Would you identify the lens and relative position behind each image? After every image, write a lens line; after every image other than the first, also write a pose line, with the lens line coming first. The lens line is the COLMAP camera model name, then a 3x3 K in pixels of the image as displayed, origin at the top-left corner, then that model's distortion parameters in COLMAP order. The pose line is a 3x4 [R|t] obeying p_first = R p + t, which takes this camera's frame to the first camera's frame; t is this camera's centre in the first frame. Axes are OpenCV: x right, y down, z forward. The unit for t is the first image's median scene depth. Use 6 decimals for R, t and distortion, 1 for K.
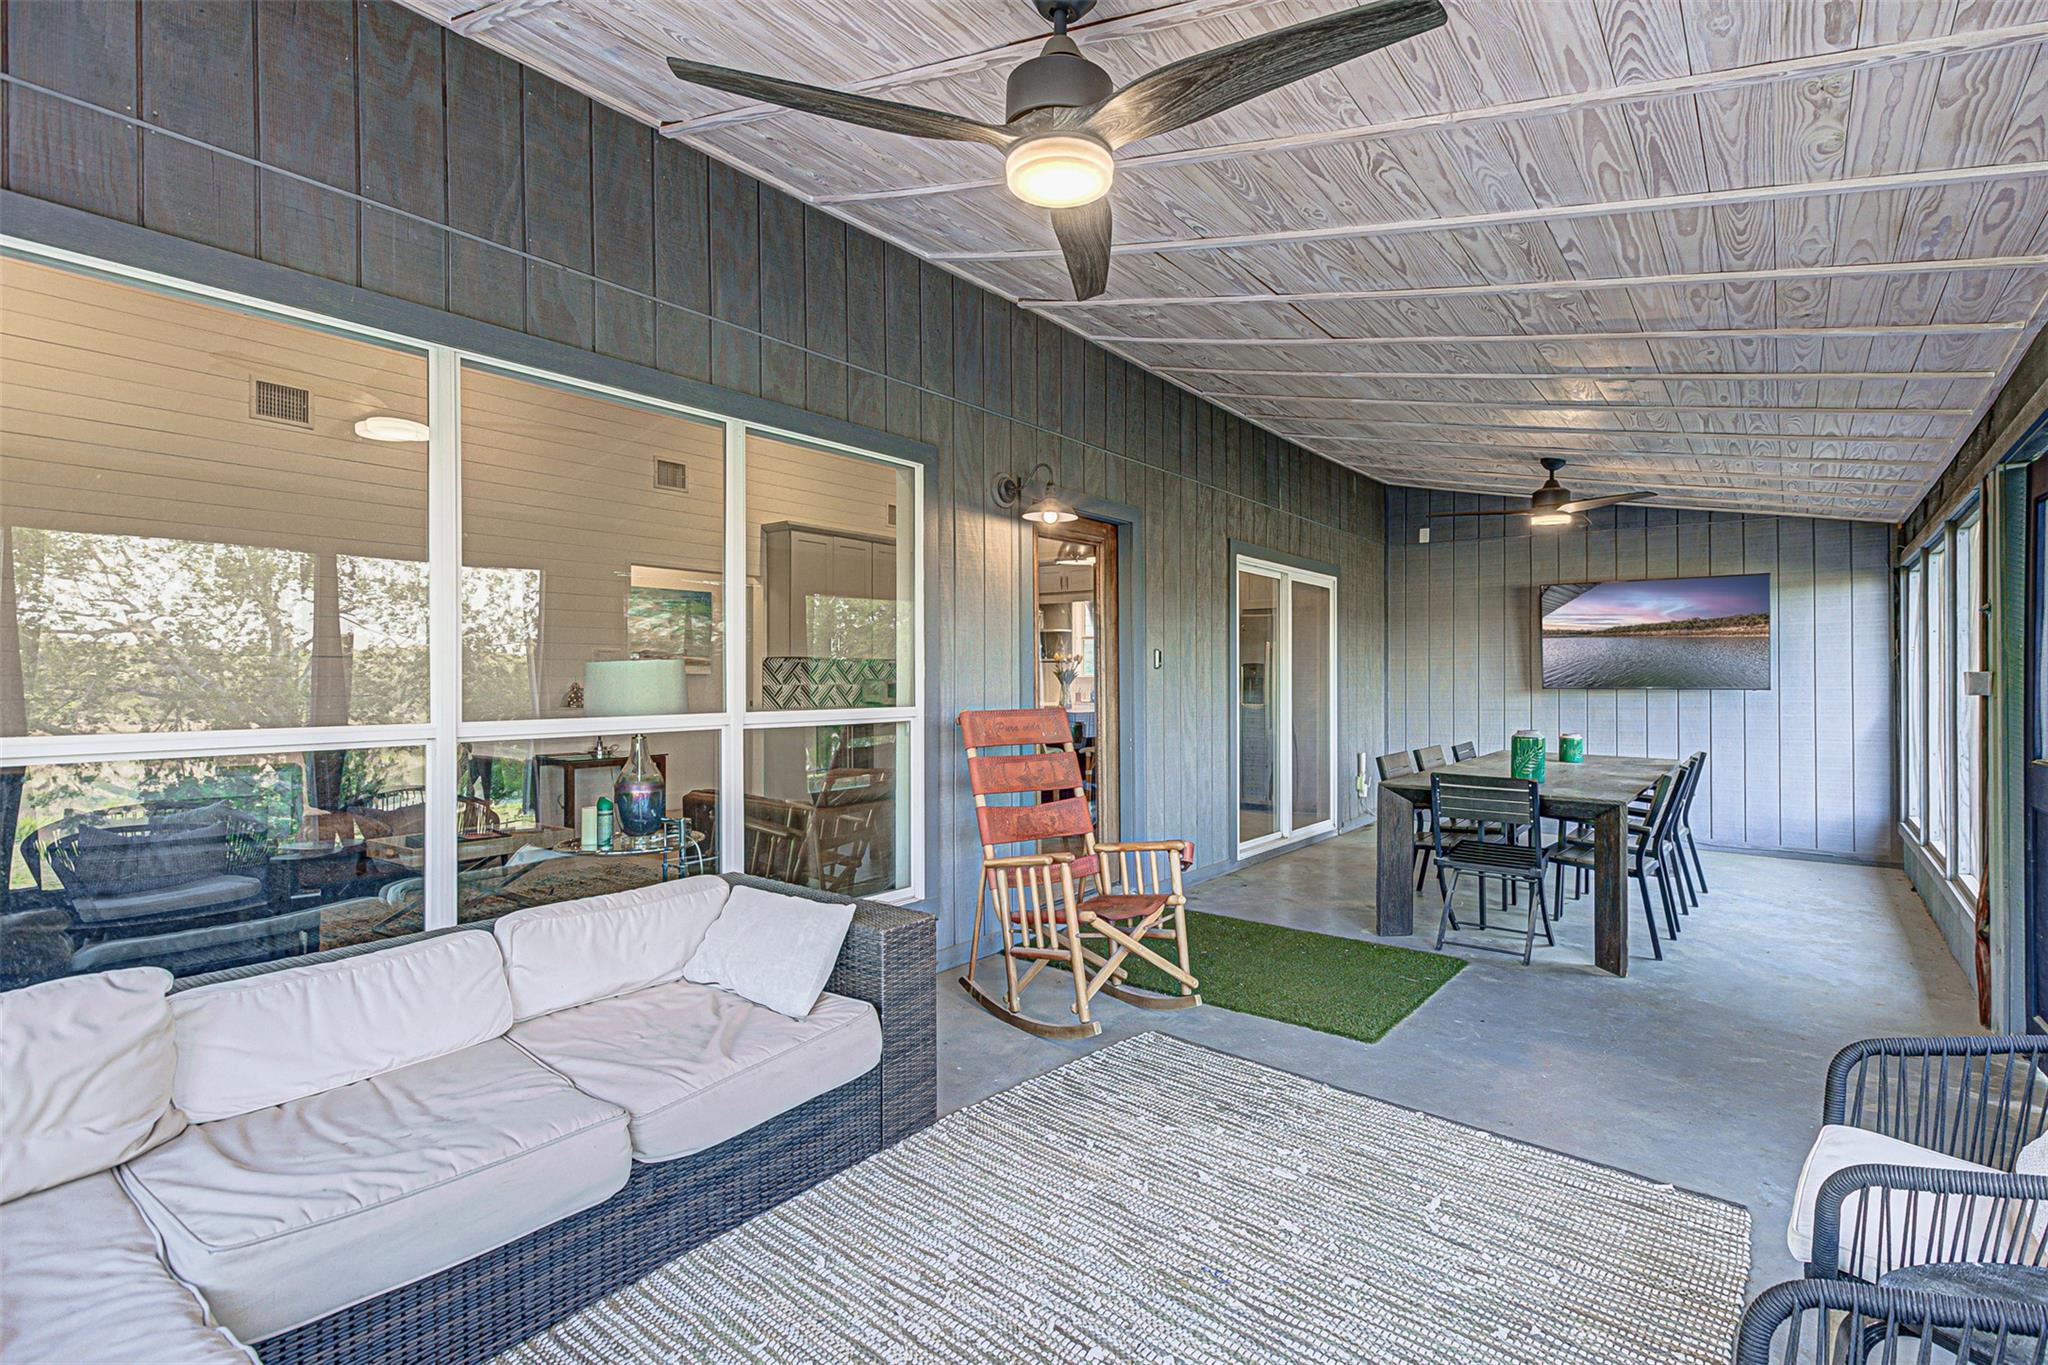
lens RADIAL K [[954.2, 0, 1036.7], [0, 954.2, 678.2], [0, 0, 1]] dist [0.001240, 0.000755]
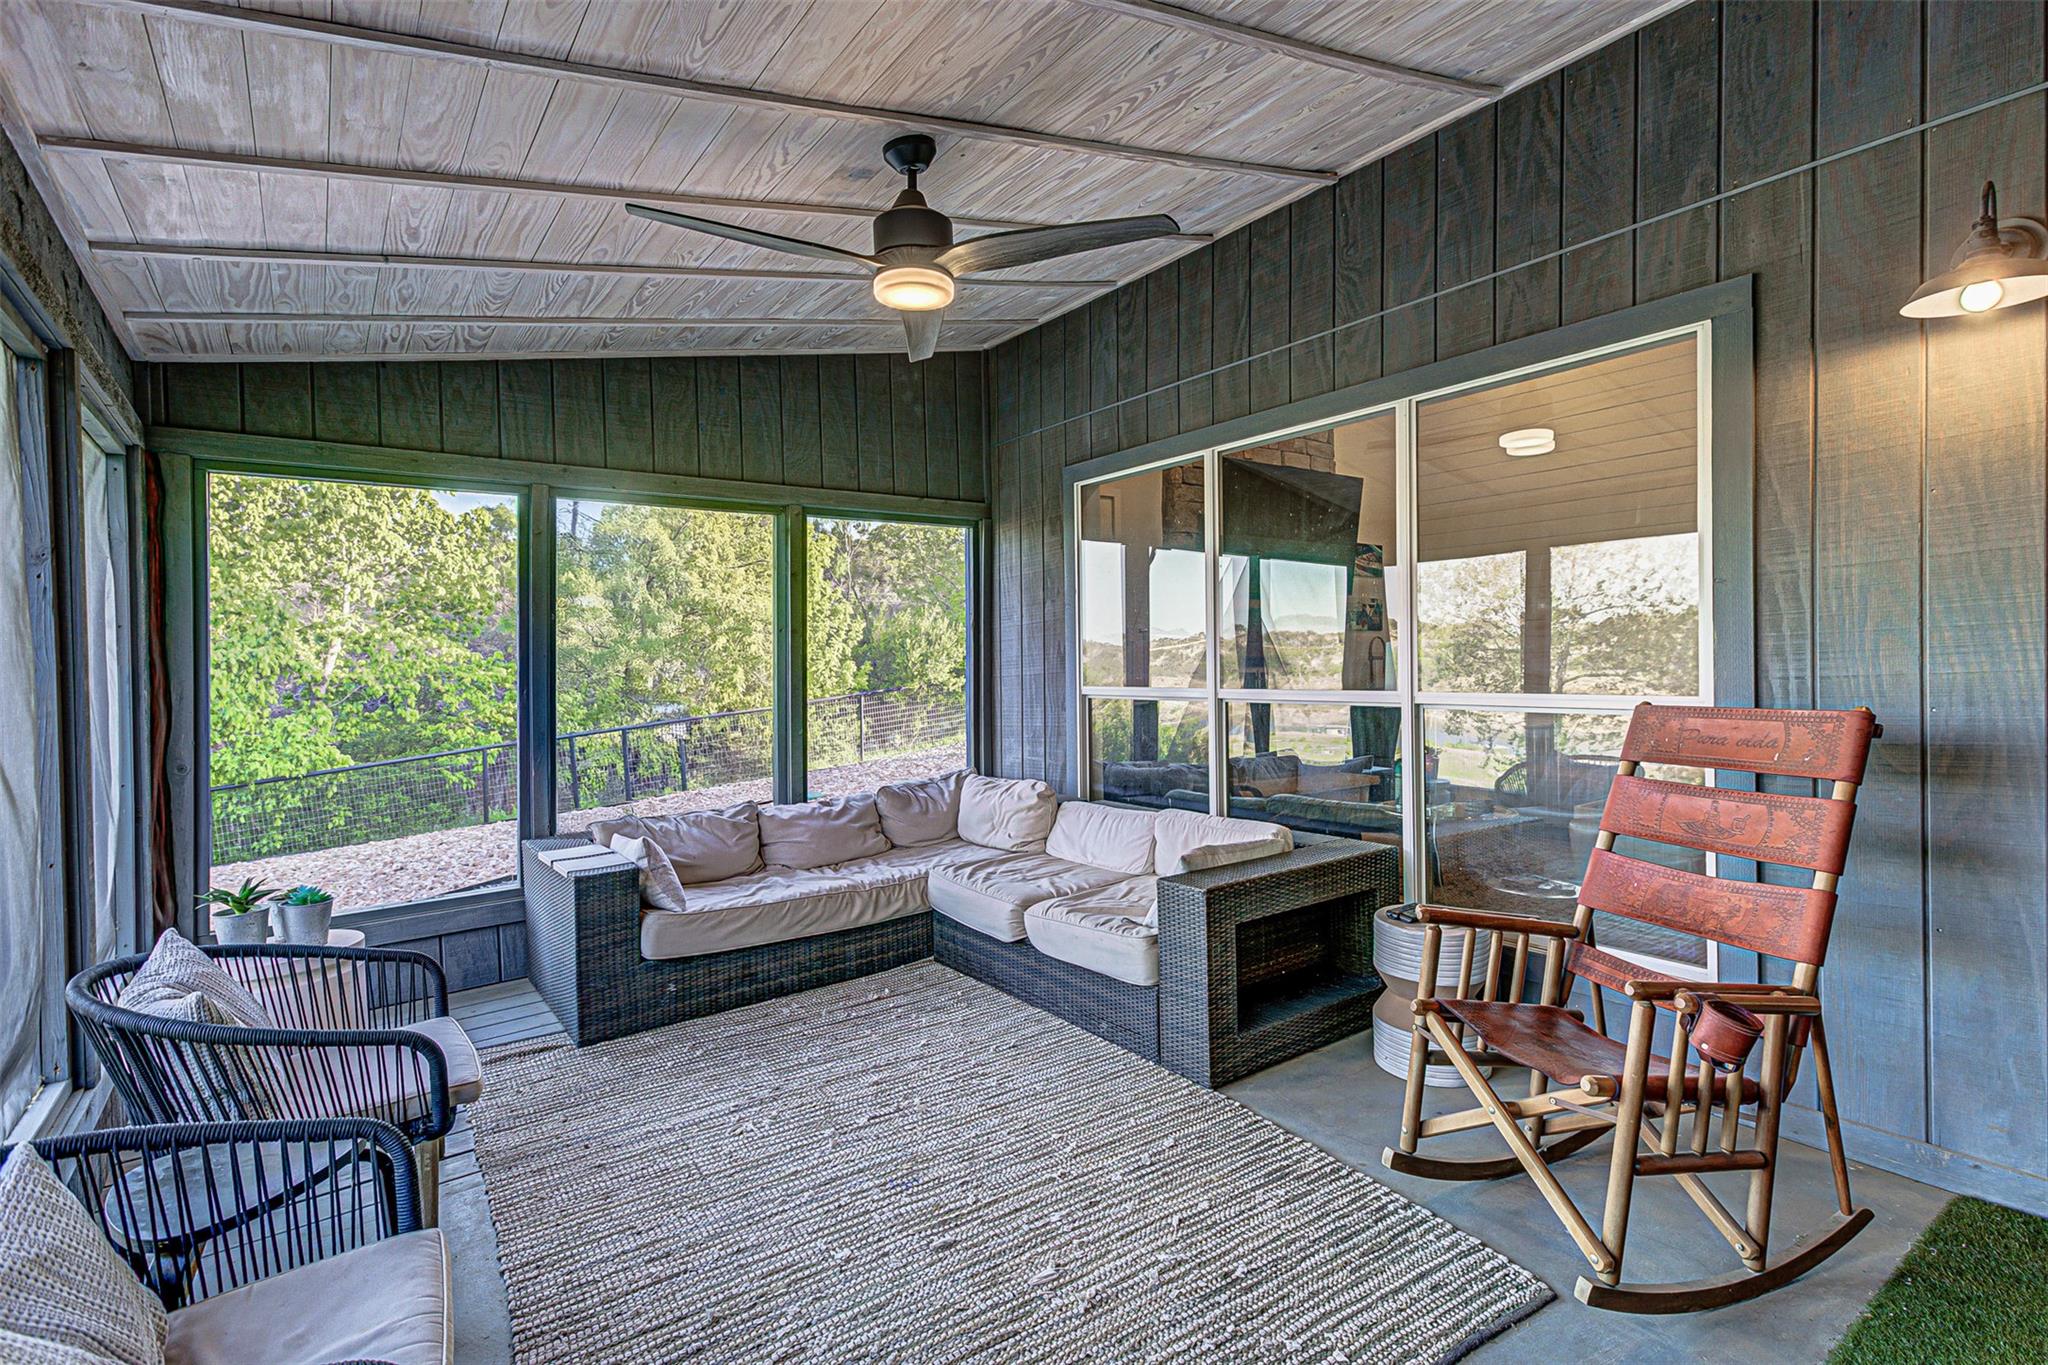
lens RADIAL K [[954.2, 0, 1036.7], [0, 954.2, 678.2], [0, 0, 1]] dist [0.001240, 0.000755]
pose [[-0.267184, 0.014328, -0.963539, 0.794806], [0.008374, 0.999886, 0.012546, 0.006295], [0.963609, -0.004717, -0.267273, 0.938014]]
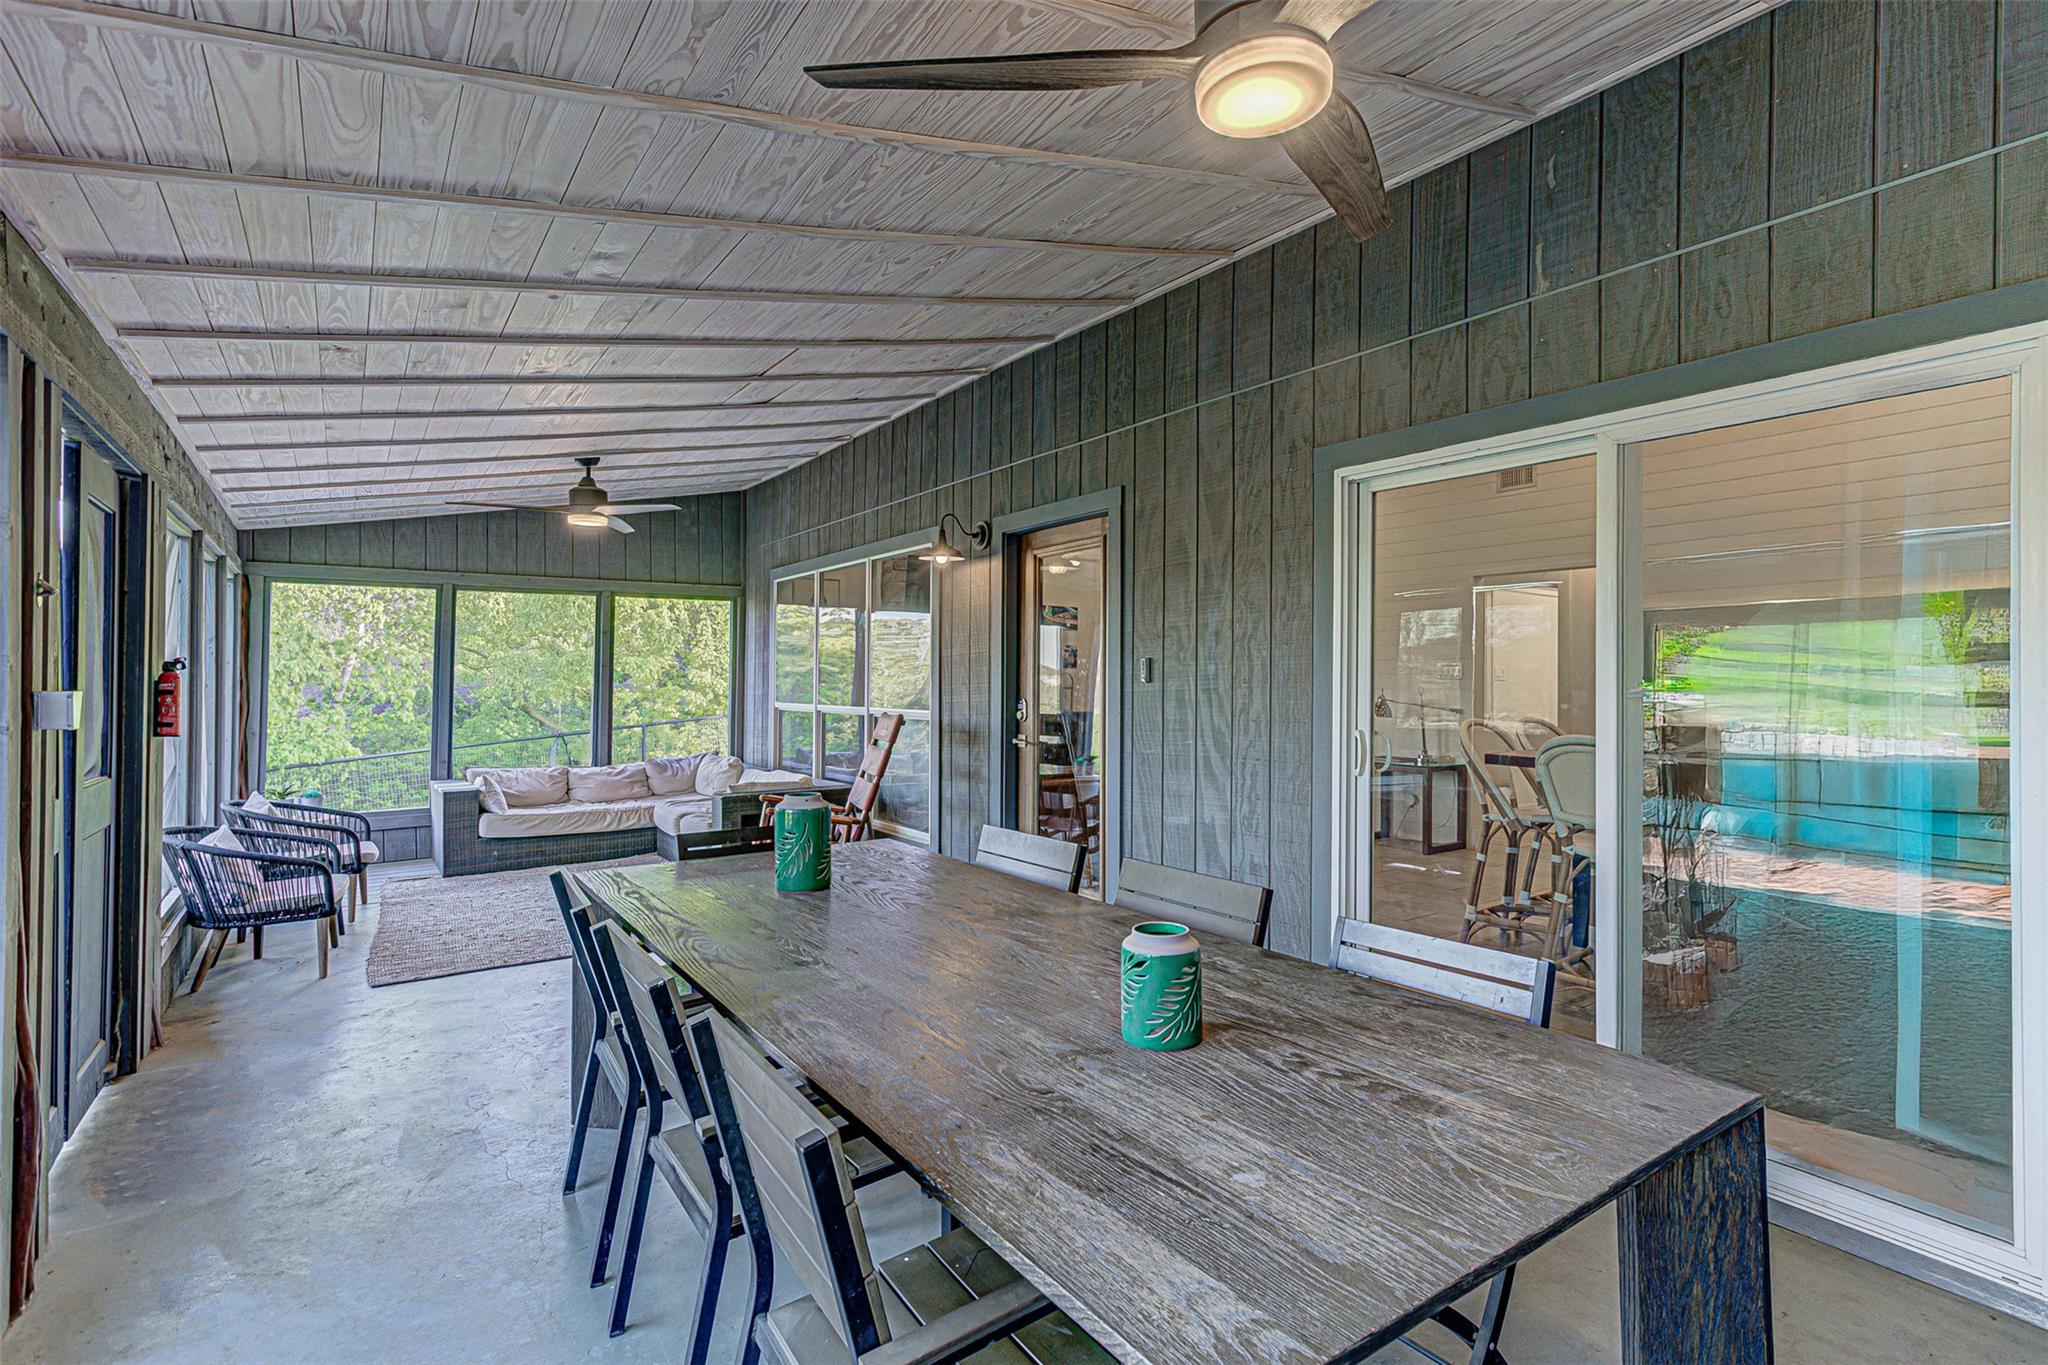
lens RADIAL K [[965.8, 0, 1024.0], [0, 965.8, 682.5], [0, 0, 1]] dist [-0.000518, -0.000362]
pose [[-0.297984, -0.006411, -0.954549, 1.605762], [-0.012235, 0.999921, -0.002896, -0.016973], [0.954492, 0.010816, -0.298039, 2.064029]]
